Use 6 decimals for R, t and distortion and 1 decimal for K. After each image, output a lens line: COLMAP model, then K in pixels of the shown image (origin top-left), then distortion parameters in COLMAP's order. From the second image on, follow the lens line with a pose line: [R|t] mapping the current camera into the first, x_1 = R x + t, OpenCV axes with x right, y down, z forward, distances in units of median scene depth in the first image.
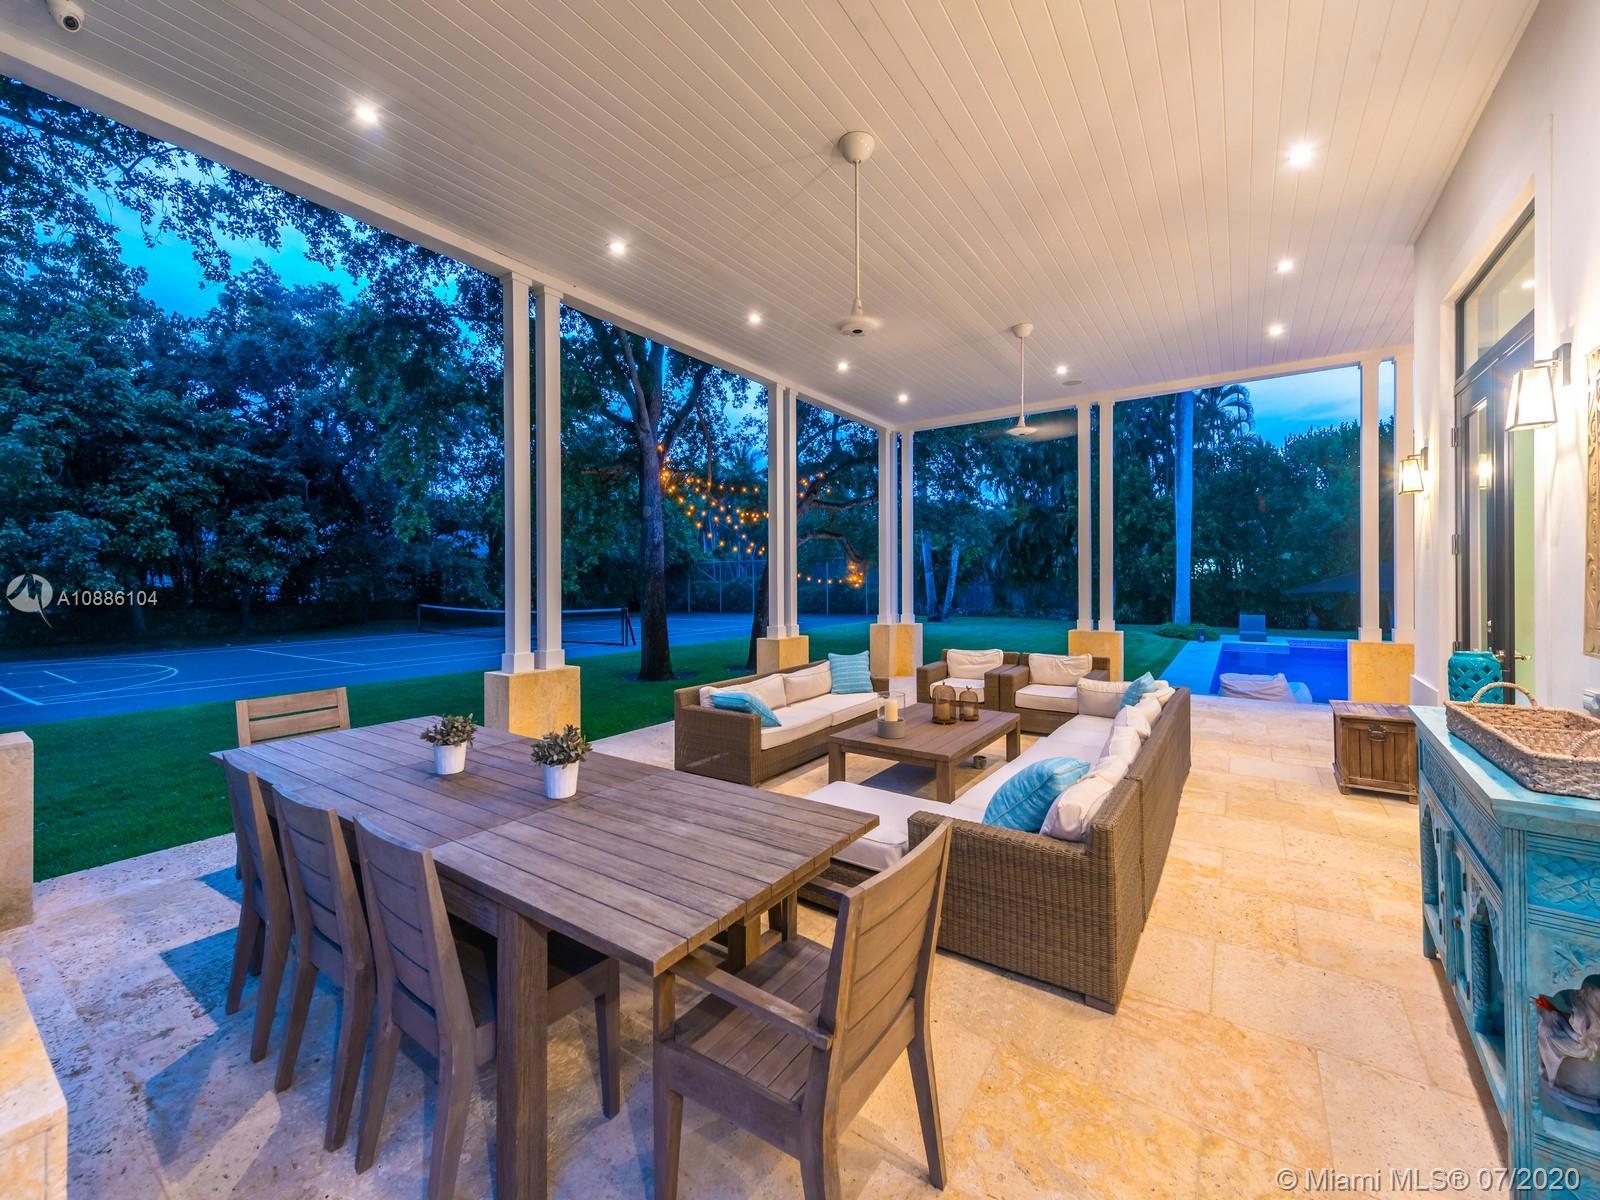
lens RADIAL K [[635.6, 0, 791.6], [0, 635.6, 590.9], [0, 0, 1]] dist [0.013097, -0.001800]
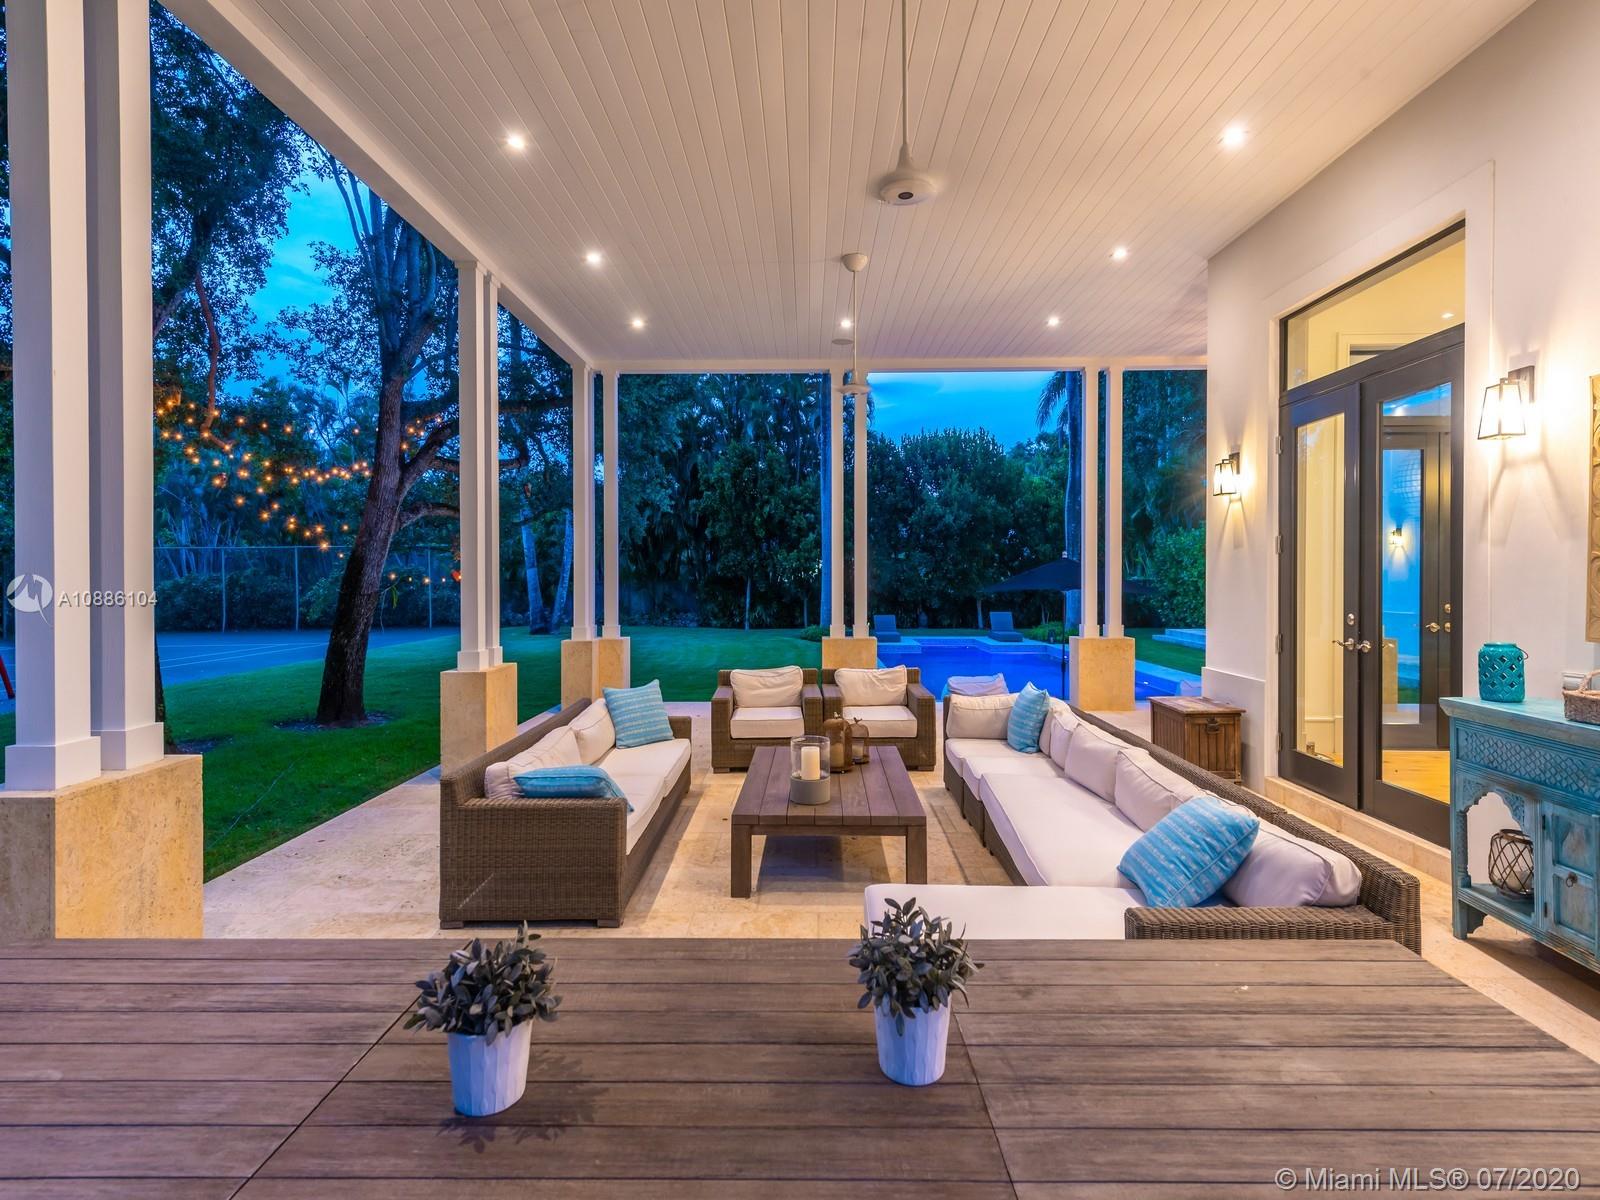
lens RADIAL K [[804.1, 0, 800.9], [0, 804.1, 591.8], [0, 0, 1]] dist [0.015276, -0.002372]
pose [[0.830663, -0.006868, 0.556732, -0.314832], [0.007836, 0.999969, 0.000644, 0.000122], [-0.556720, 0.003828, 0.830692, 0.257162]]
